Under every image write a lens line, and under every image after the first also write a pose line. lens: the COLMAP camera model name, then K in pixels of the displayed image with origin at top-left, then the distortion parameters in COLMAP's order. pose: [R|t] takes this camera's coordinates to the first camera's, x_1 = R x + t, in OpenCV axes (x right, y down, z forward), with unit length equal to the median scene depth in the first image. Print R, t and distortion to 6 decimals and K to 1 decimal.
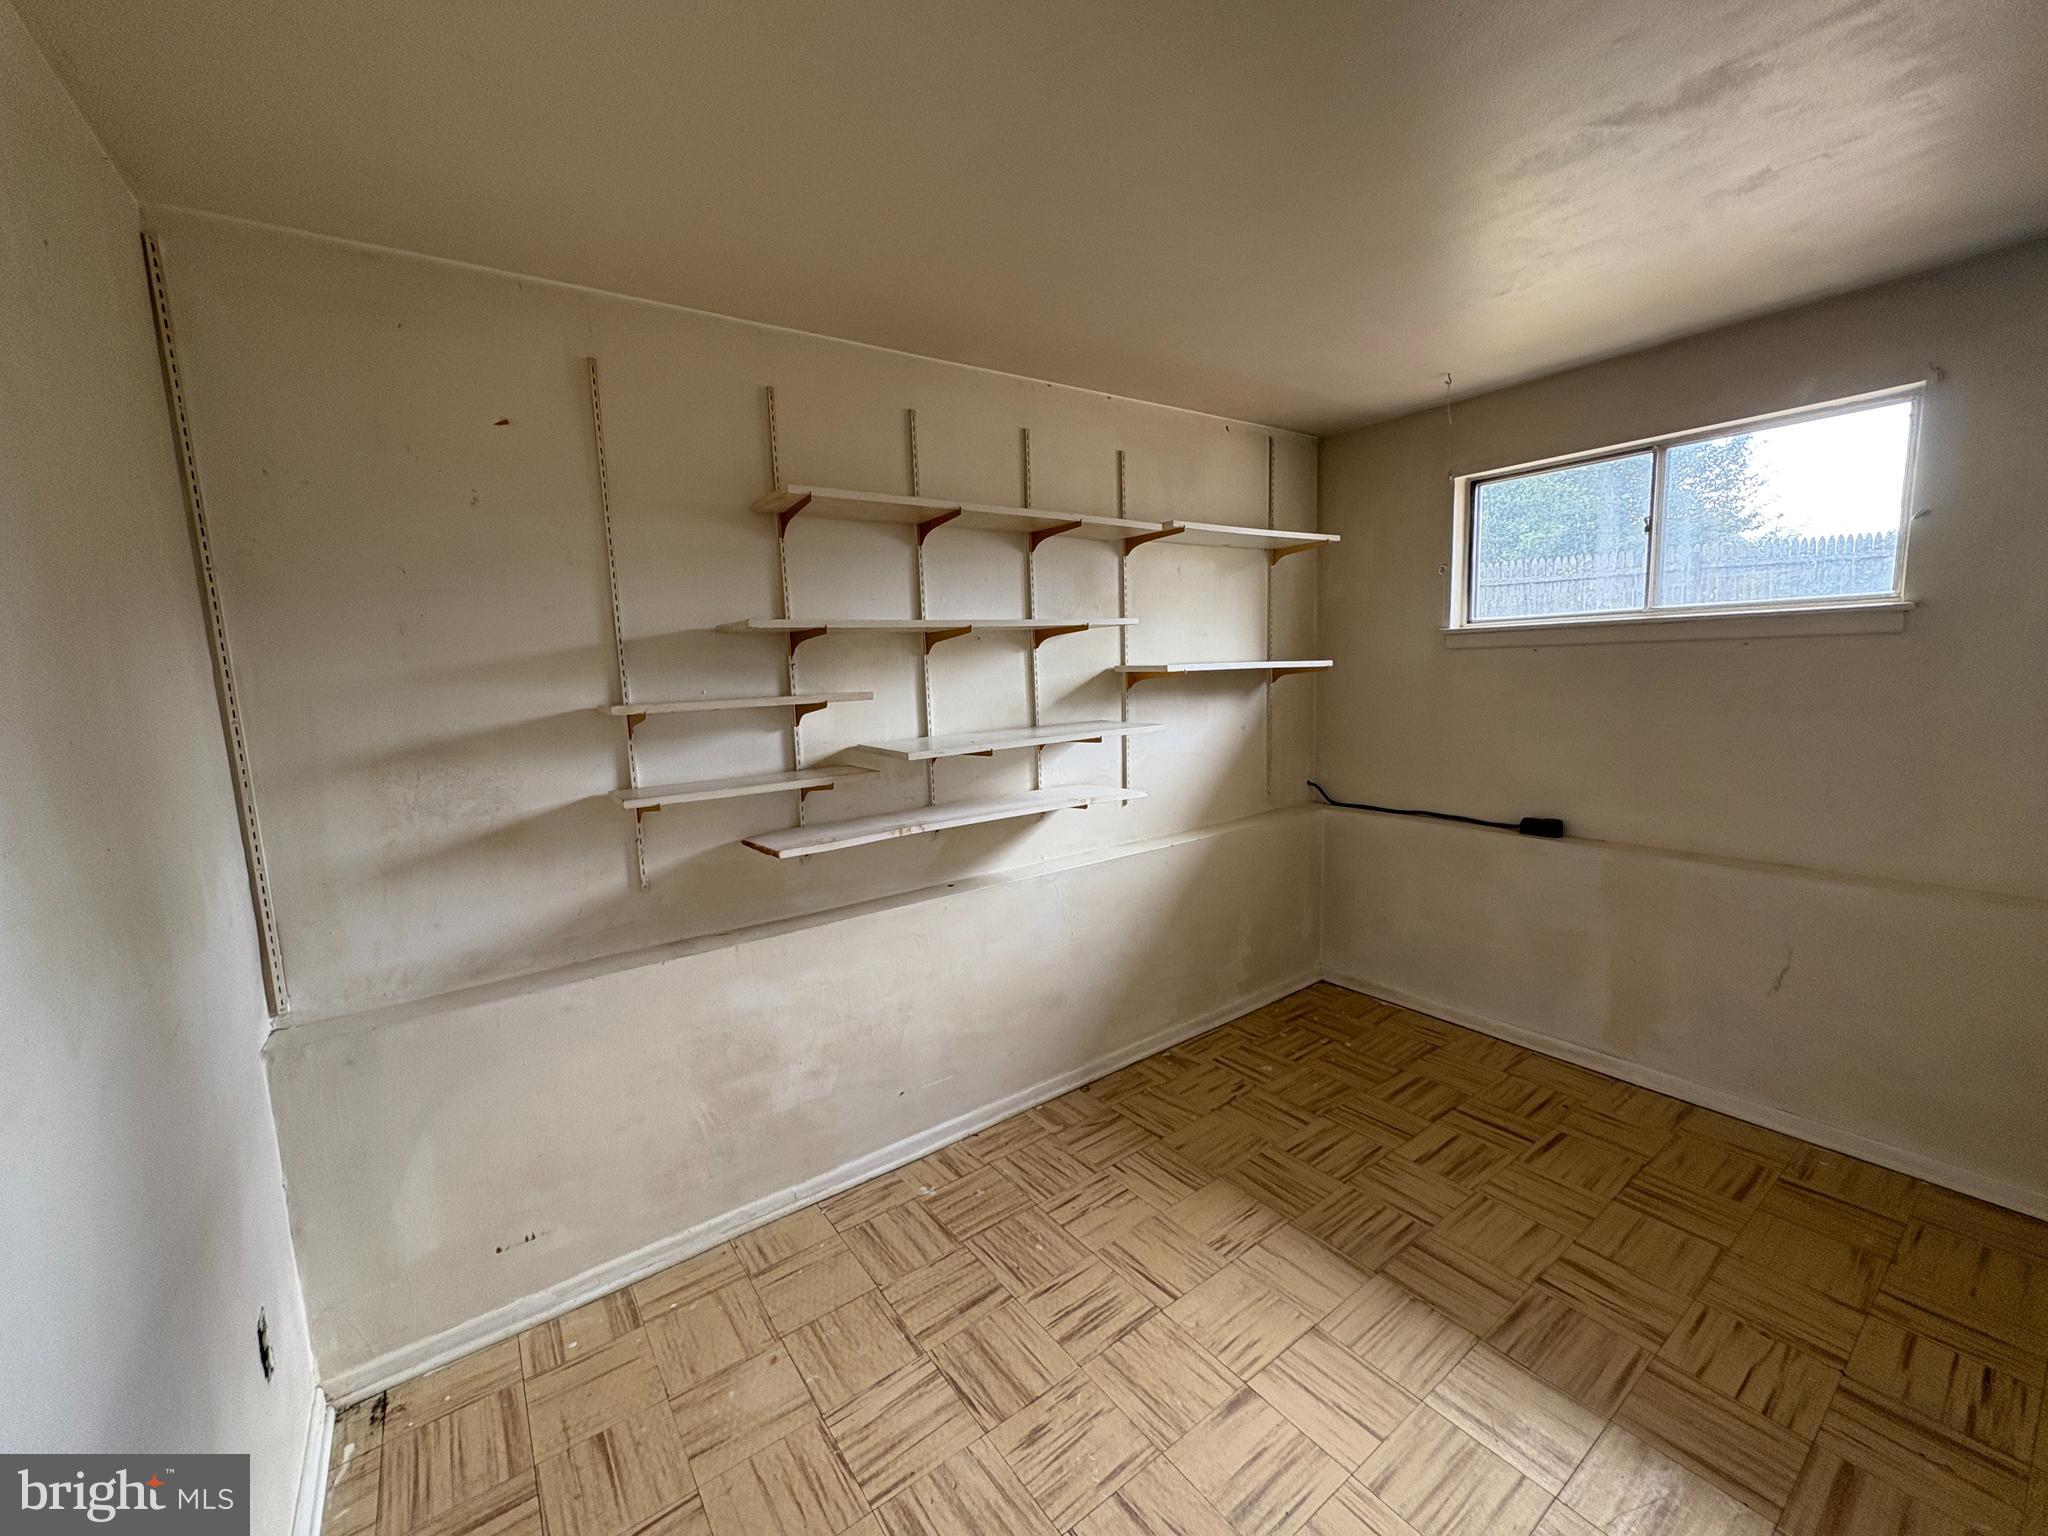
lens RADIAL K [[816.8, 0, 1032.1], [0, 816.8, 767.0], [0, 0, 1]] dist [-0.002007, 0.000107]
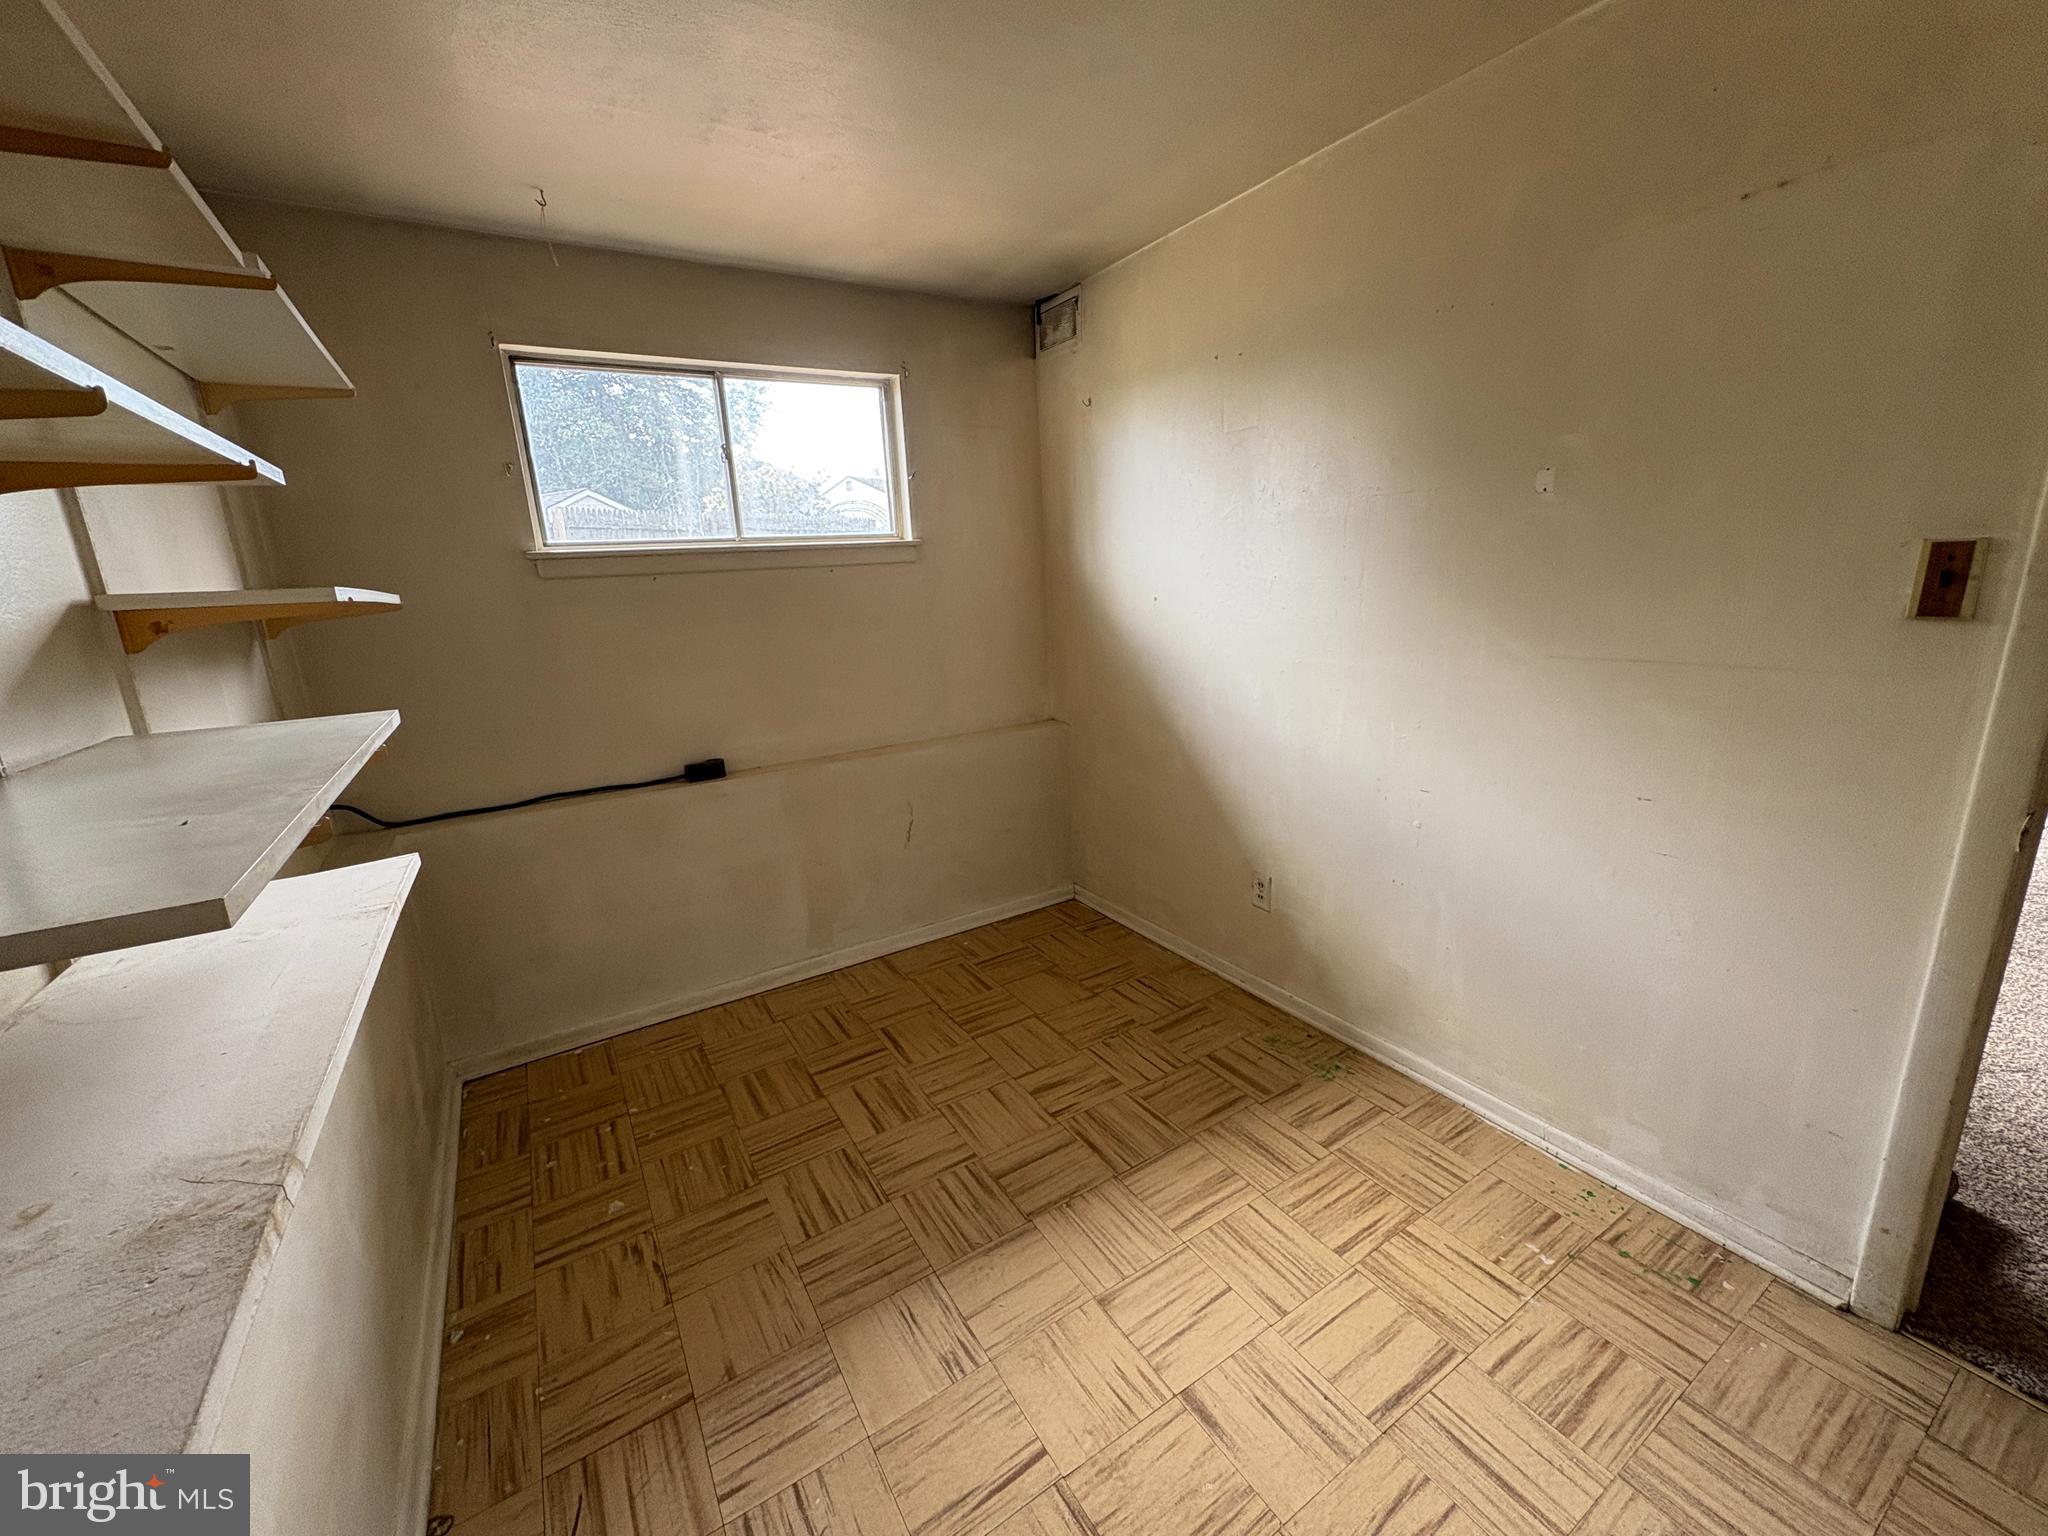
lens RADIAL K [[816.8, 0, 1018.2], [0, 816.8, 766.2], [0, 0, 1]] dist [-0.002007, 0.000107]
pose [[0.077342, -0.200059, 0.976727, -0.331484], [0.173887, 0.967353, 0.184369, -0.052336], [-0.981724, 0.155581, 0.109604, 0.701536]]
